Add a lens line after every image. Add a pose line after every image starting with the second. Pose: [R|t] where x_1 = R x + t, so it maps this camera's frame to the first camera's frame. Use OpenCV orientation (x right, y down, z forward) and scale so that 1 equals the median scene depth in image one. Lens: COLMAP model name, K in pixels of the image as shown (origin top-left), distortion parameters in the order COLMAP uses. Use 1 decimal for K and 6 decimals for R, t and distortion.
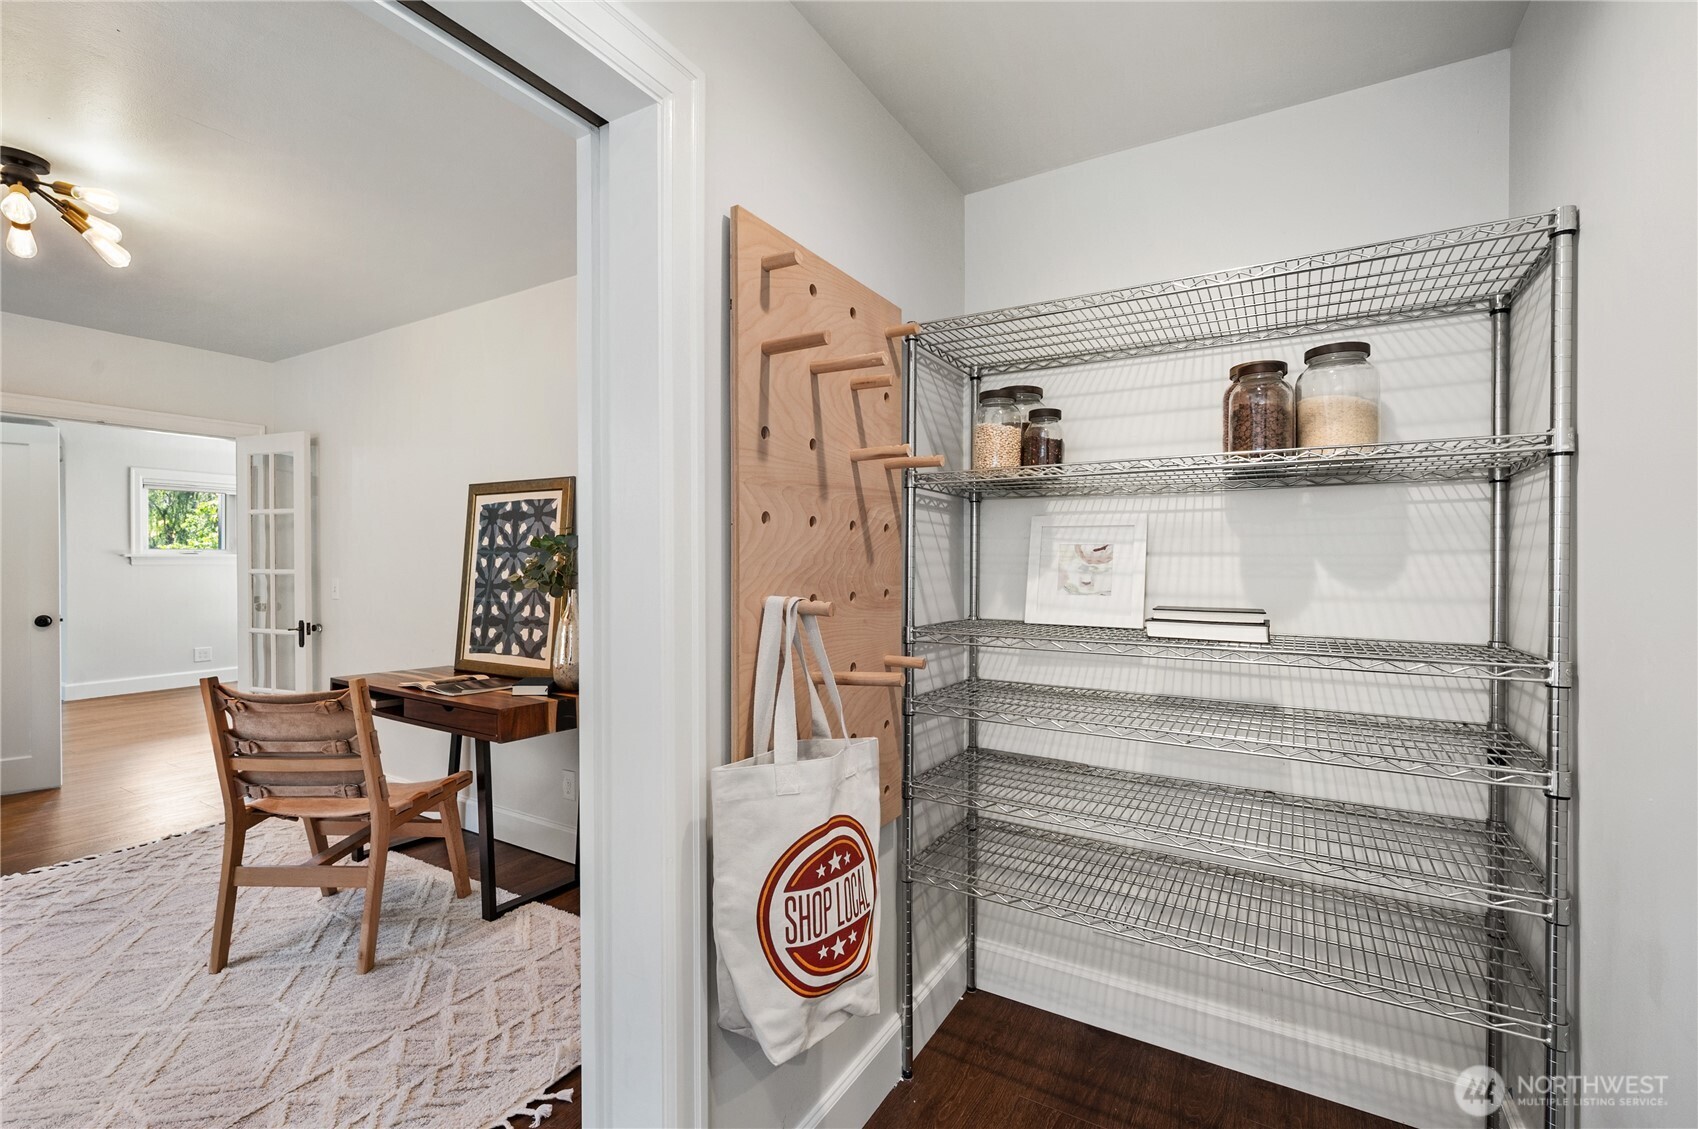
lens RADIAL K [[743.3, 0, 849.0], [0, 743.3, 564.5], [0, 0, 1]] dist [-0.000642, 0.000297]
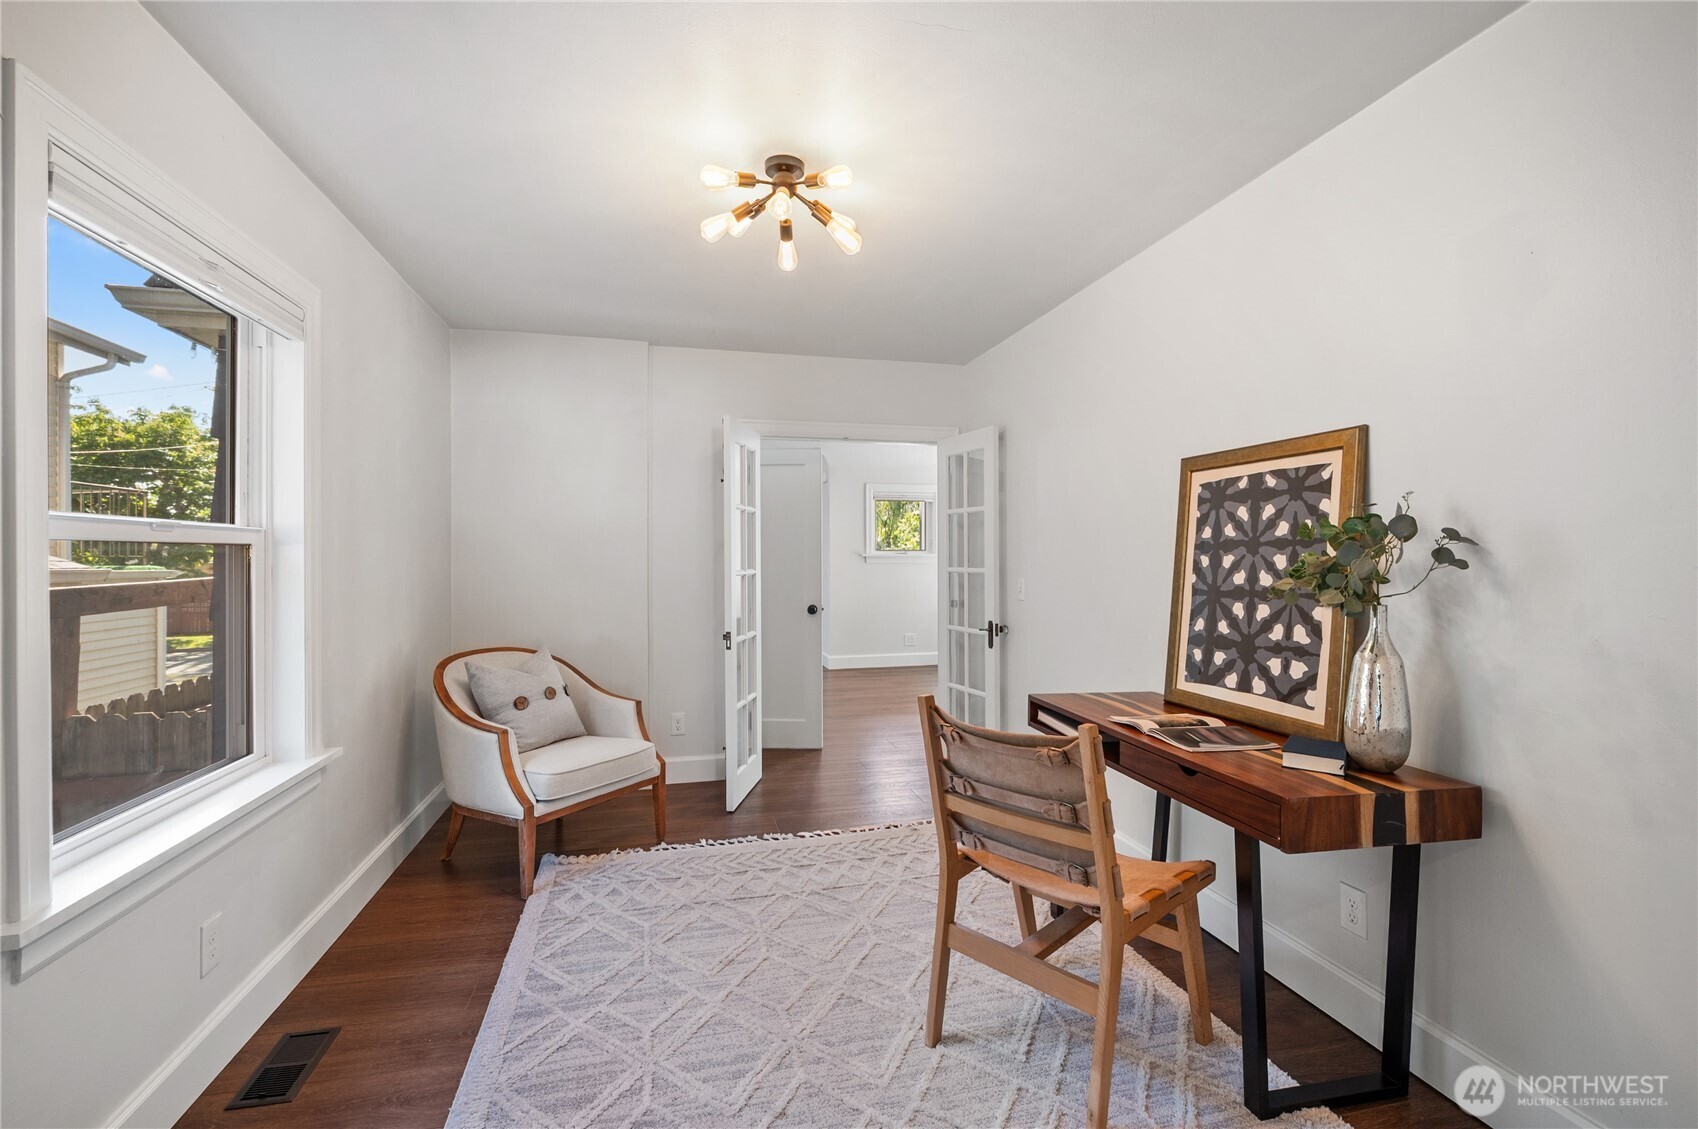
lens RADIAL K [[743.3, 0, 849.0], [0, 743.3, 564.5], [0, 0, 1]] dist [-0.000642, 0.000297]
pose [[0.701761, 0.003471, -0.712404, -0.227157], [-0.002251, 0.999994, 0.002655, -0.000650], [0.712409, -0.000260, 0.701765, 0.243232]]
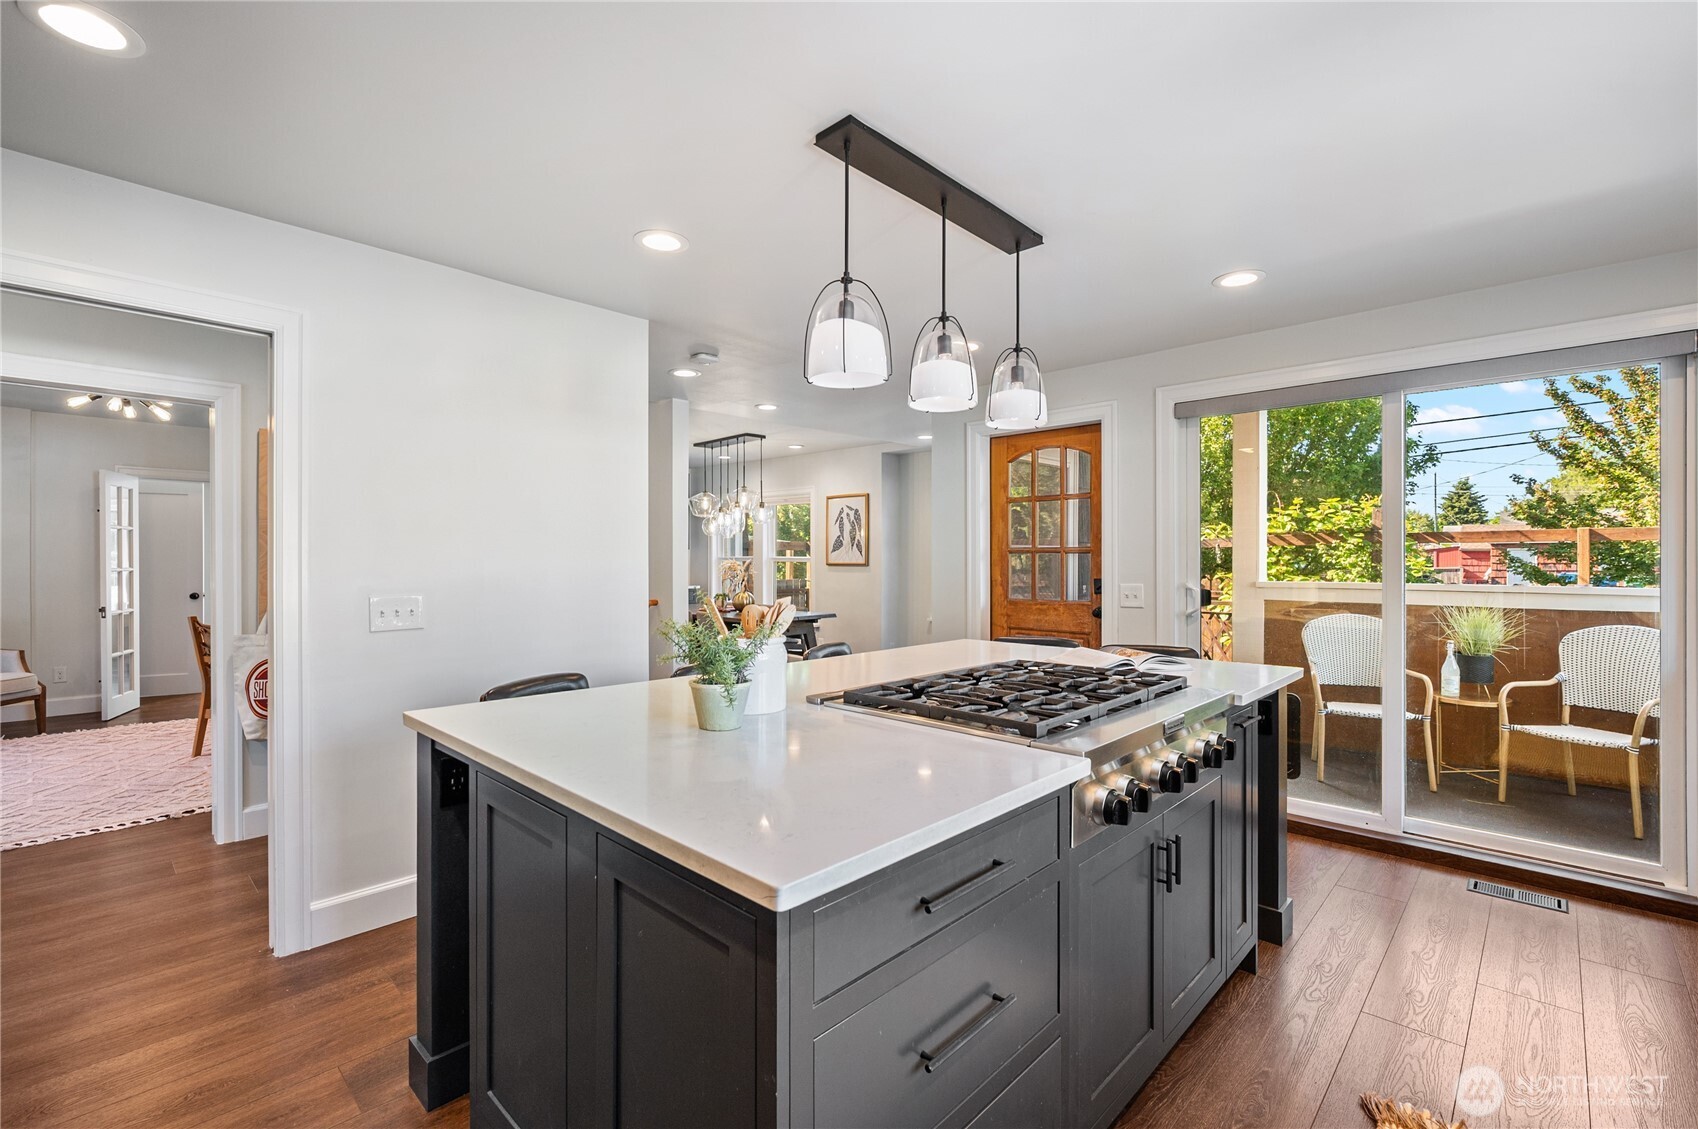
lens RADIAL K [[743.3, 0, 849.0], [0, 743.3, 564.5], [0, 0, 1]] dist [-0.000642, 0.000297]
pose [[0.975238, 0.000478, -0.221159, 1.024473], [-0.000834, 0.999998, -0.001519, 0.004437], [0.221157, 0.001666, 0.975237, -0.464014]]
